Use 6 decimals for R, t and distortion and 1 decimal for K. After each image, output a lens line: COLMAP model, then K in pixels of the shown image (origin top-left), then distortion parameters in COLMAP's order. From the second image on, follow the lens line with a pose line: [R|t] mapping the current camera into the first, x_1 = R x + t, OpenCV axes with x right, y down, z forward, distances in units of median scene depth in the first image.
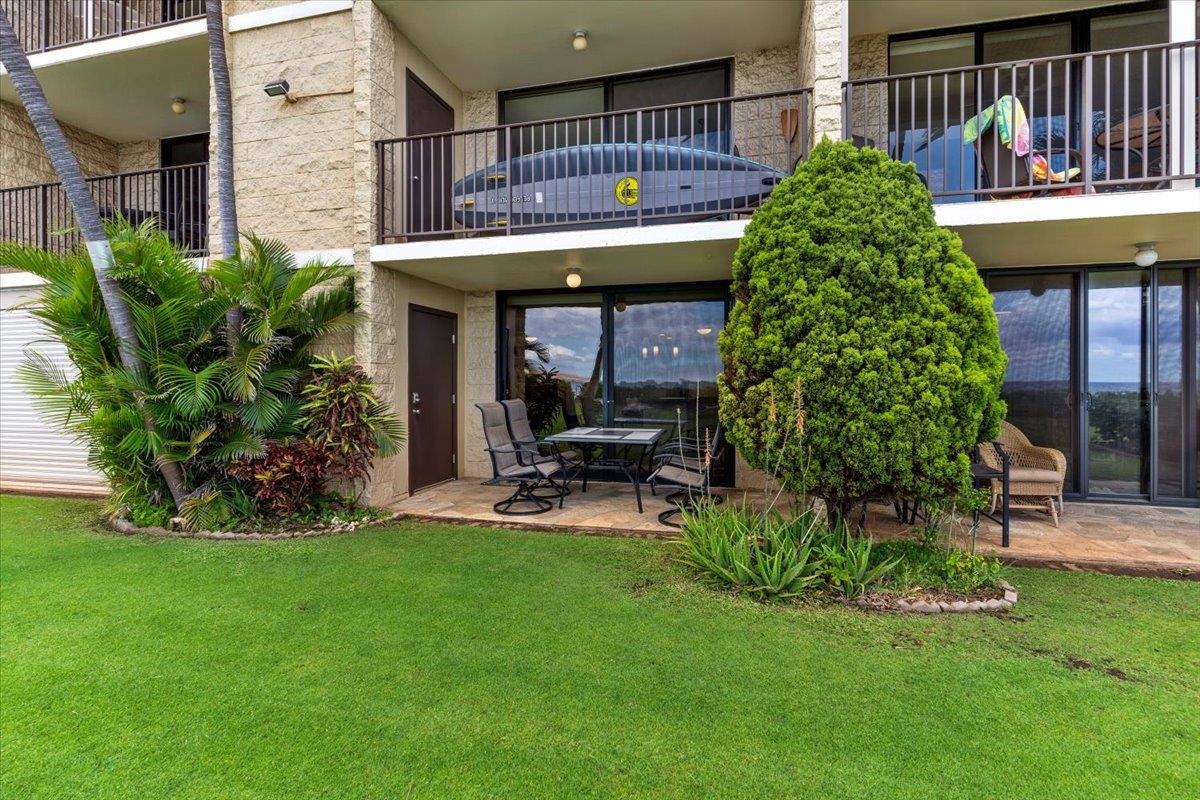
lens RADIAL K [[575.2, 0, 597.1], [0, 575.2, 388.3], [0, 0, 1]] dist [0.001963, -0.001687]
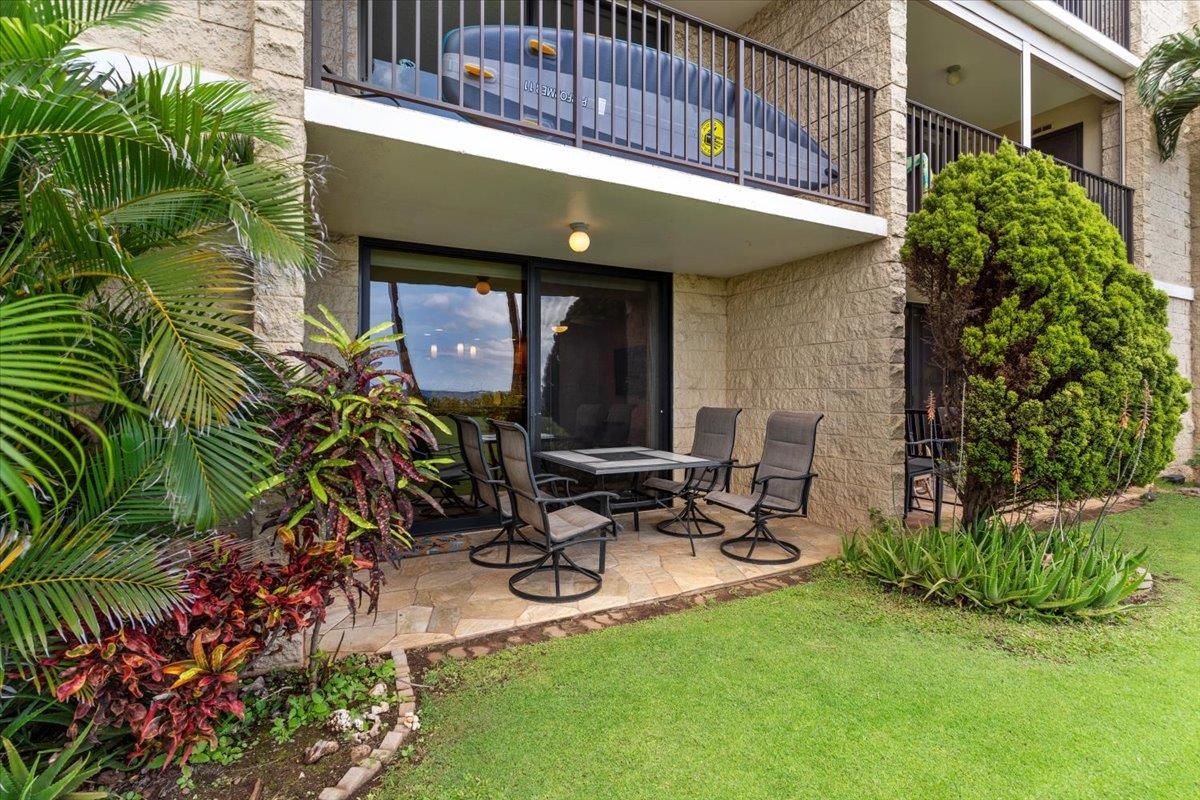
lens RADIAL K [[575.2, 0, 598.8], [0, 575.2, 395.5], [0, 0, 1]] dist [0.001963, -0.001687]
pose [[0.730420, -0.003535, 0.682989, -0.551556], [0.003363, 0.999993, 0.001579, 0.000014], [-0.682989, 0.001143, 0.730427, 0.515941]]
